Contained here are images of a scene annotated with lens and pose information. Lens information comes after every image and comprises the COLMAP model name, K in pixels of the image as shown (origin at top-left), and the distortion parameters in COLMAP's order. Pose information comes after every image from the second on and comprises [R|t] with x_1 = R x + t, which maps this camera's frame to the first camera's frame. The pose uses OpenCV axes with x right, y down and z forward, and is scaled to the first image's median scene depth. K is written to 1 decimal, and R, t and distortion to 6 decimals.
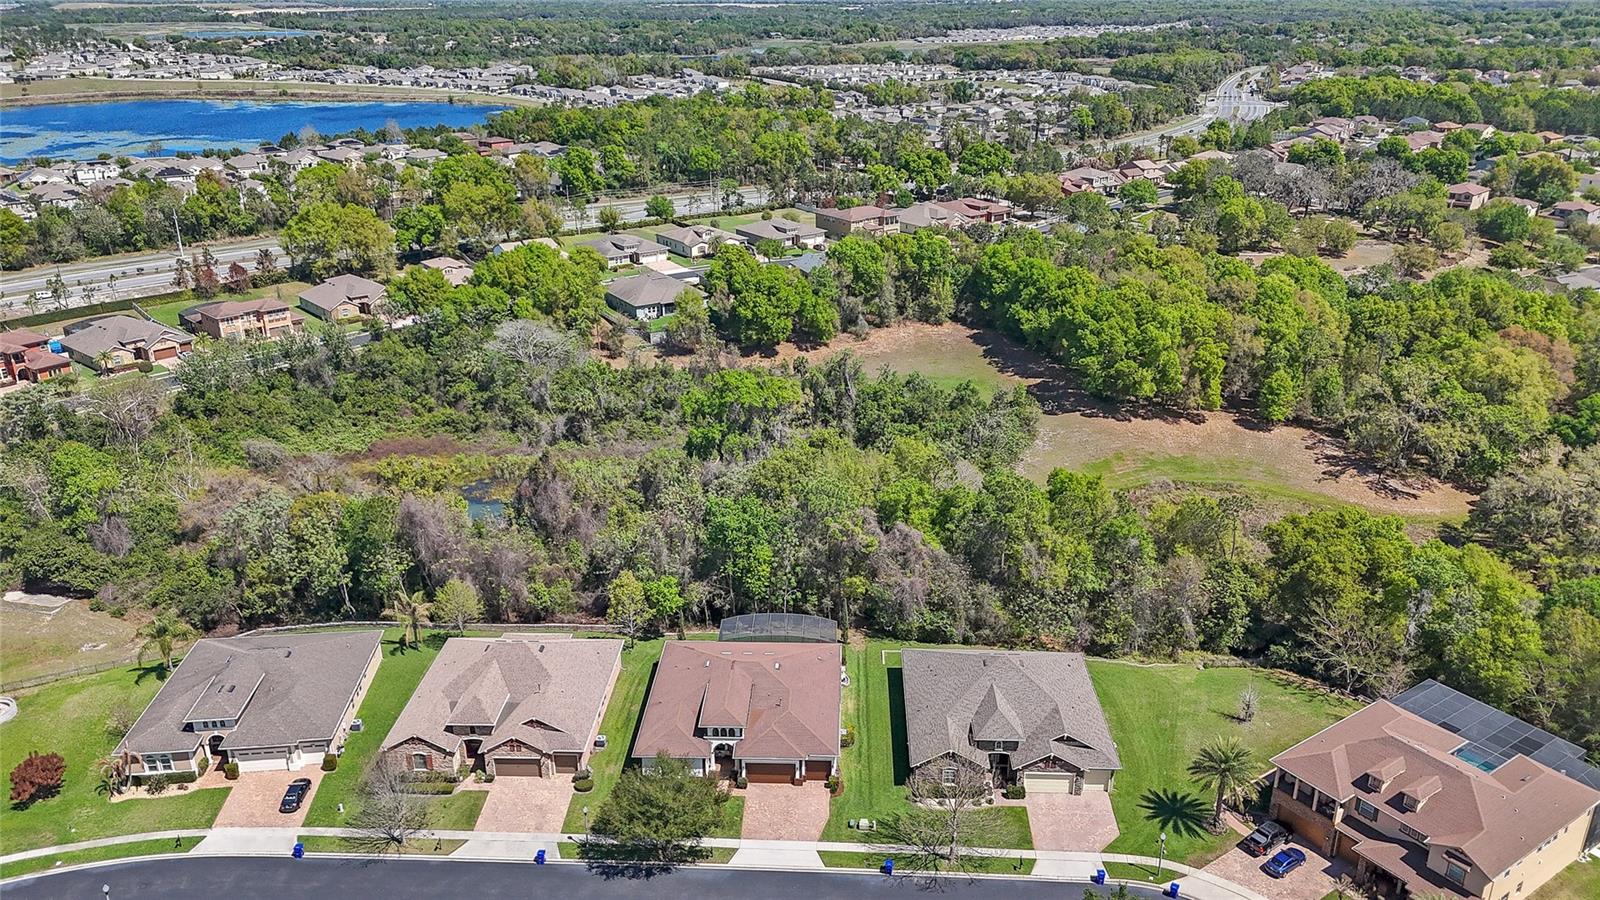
lens RADIAL K [[1166.0, 0, 800.0], [0, 1166.0, 450.0], [0, 0, 1]] dist [0.095912, -0.093920]
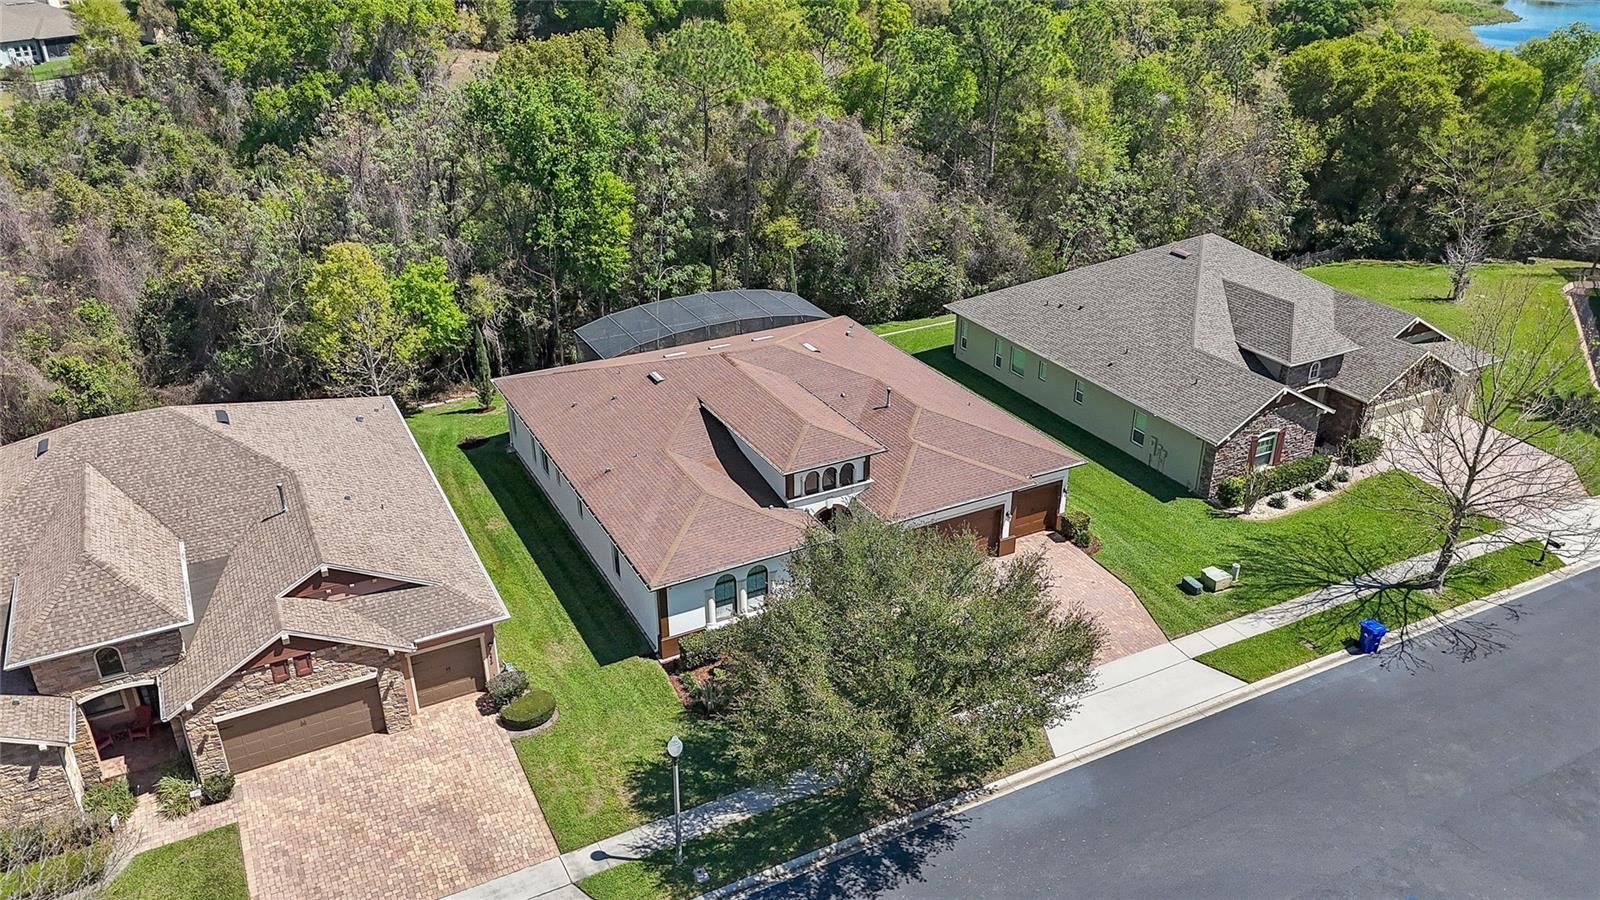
lens RADIAL K [[1166.0, 0, 800.0], [0, 1166.0, 450.0], [0, 0, 1]] dist [0.095912, -0.093920]
pose [[0.864633, -0.218146, 0.452573, -0.258651], [0.180031, 0.975523, 0.126270, 0.183215], [-0.469040, -0.027700, 0.882742, 0.667794]]
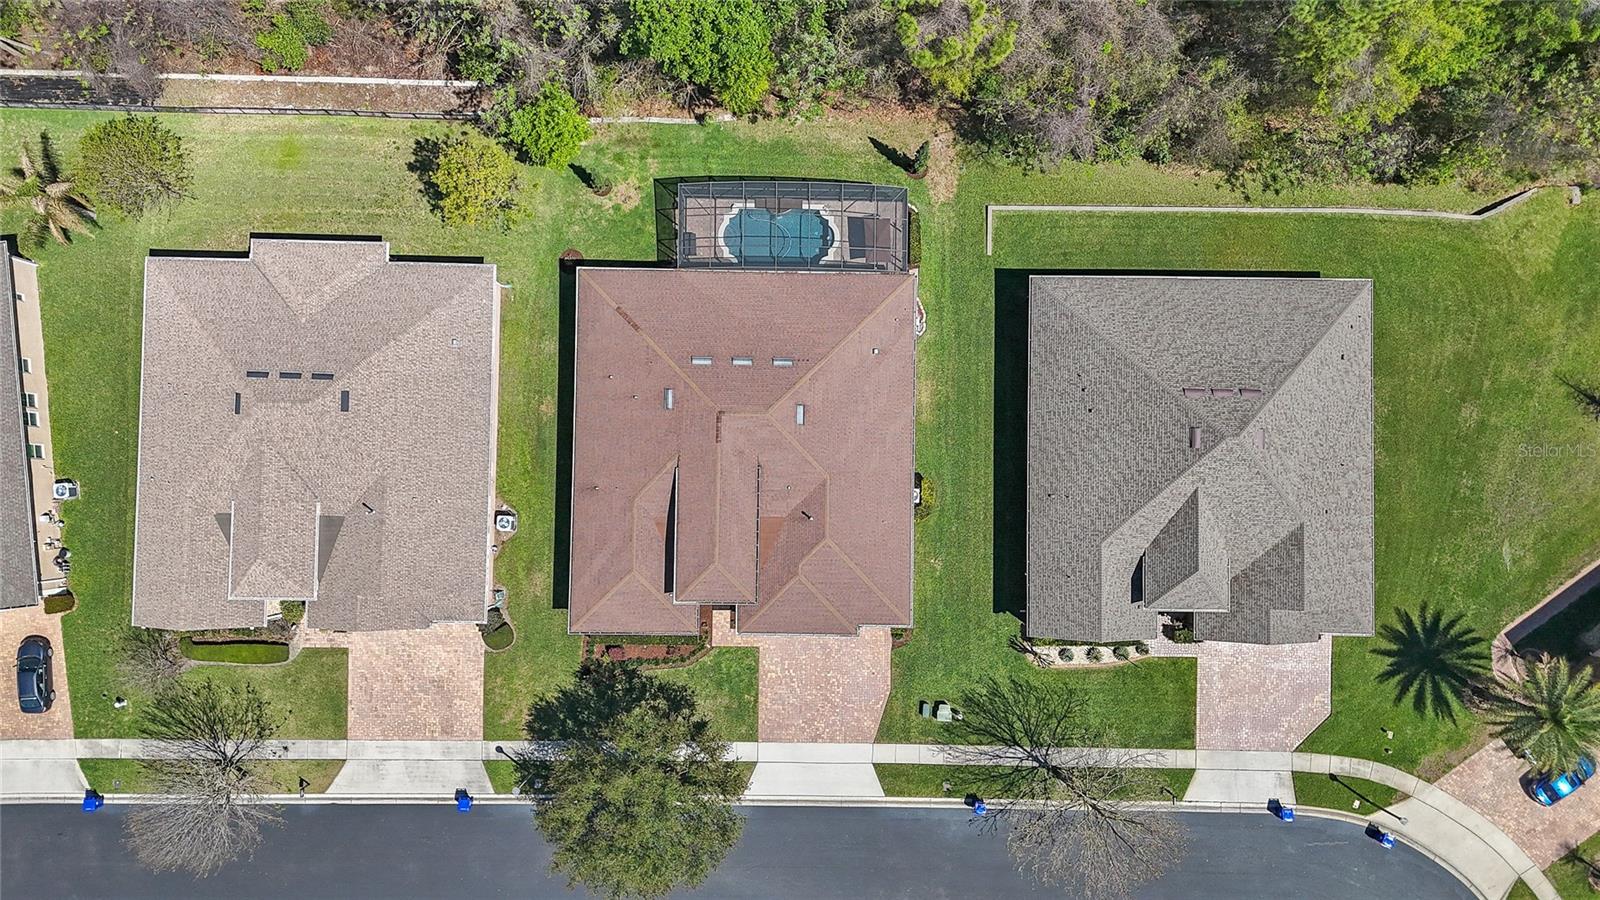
lens RADIAL K [[1166.0, 0, 800.0], [0, 1166.0, 450.0], [0, 0, 1]] dist [0.095912, -0.093920]
pose [[0.999512, -0.028300, 0.013234, -0.029557], [-0.000739, 0.402086, 0.915602, -0.330585], [-0.031232, -0.915164, 0.401869, 0.848958]]
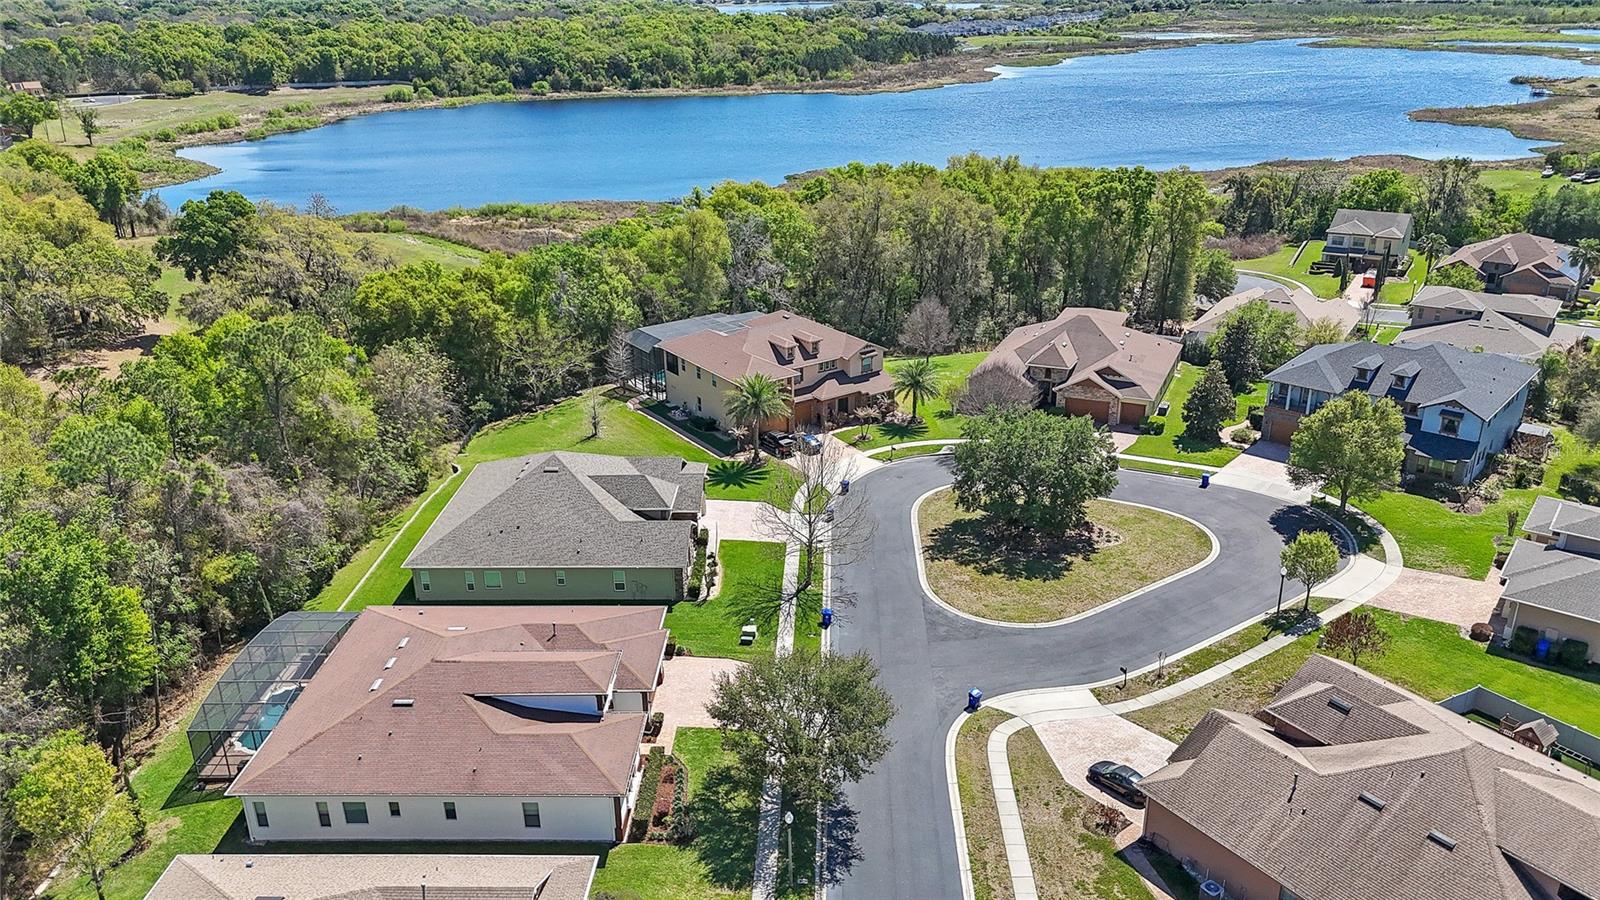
lens RADIAL K [[1166.0, 0, 800.0], [0, 1166.0, 450.0], [0, 0, 1]] dist [0.095912, -0.093920]
pose [[-0.011433, -0.368626, 0.929507, -0.602730], [0.376670, 0.859506, 0.345498, -0.038644], [-0.926277, 0.354068, 0.129024, 0.803458]]
